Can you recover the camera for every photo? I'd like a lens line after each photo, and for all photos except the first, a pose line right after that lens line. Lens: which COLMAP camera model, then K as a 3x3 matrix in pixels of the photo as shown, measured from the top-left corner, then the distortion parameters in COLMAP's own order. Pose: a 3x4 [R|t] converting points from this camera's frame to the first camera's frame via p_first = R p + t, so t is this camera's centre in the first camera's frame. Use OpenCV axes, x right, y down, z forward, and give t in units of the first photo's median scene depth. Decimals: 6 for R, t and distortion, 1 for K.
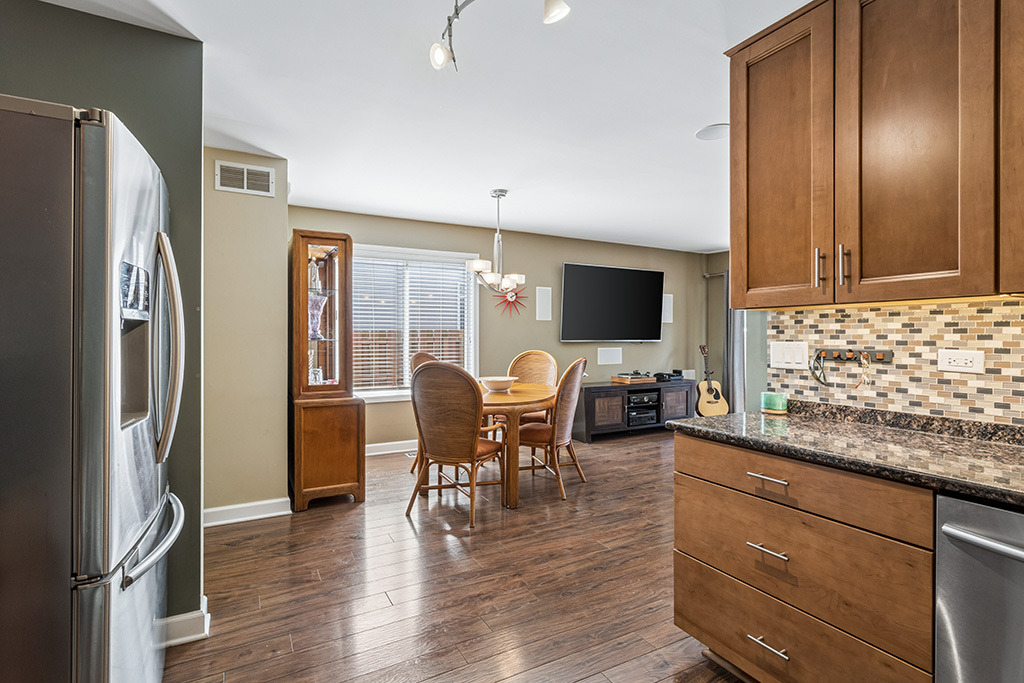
lens RADIAL K [[485.3, 0, 511.6], [0, 485.3, 337.9], [0, 0, 1]] dist [0.000178, 0.000015]
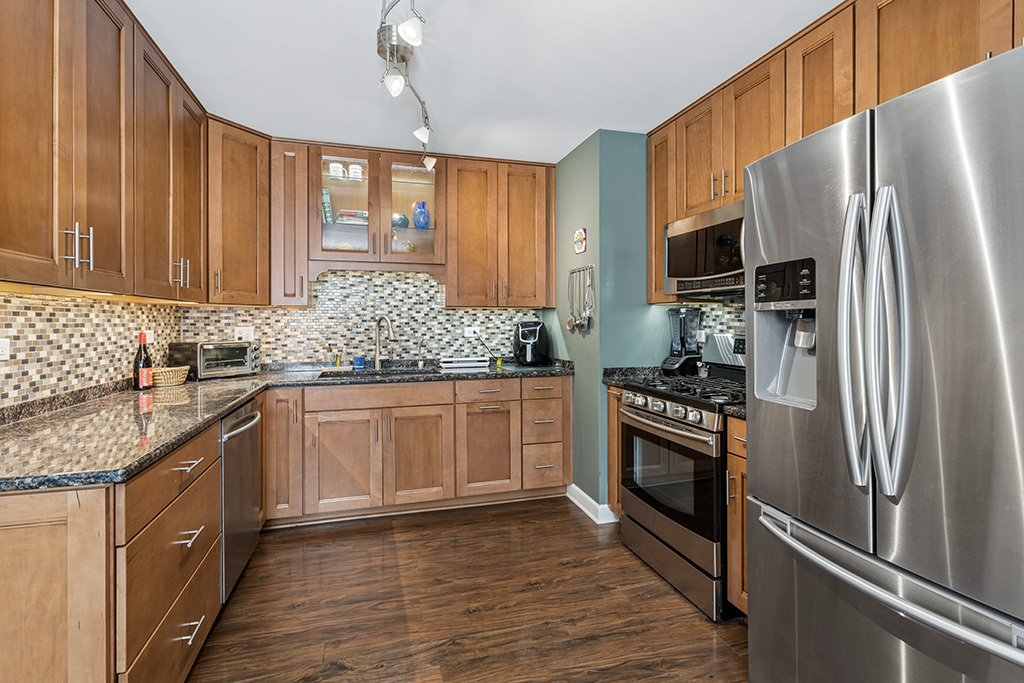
lens RADIAL K [[485.3, 0, 512.6], [0, 485.3, 332.4], [0, 0, 1]] dist [0.000178, 0.000015]
pose [[-0.981326, -0.005224, 0.192283, -0.309311], [-0.003781, 0.999962, 0.007874, 0.001085], [-0.192317, 0.007000, -0.981308, 1.848779]]
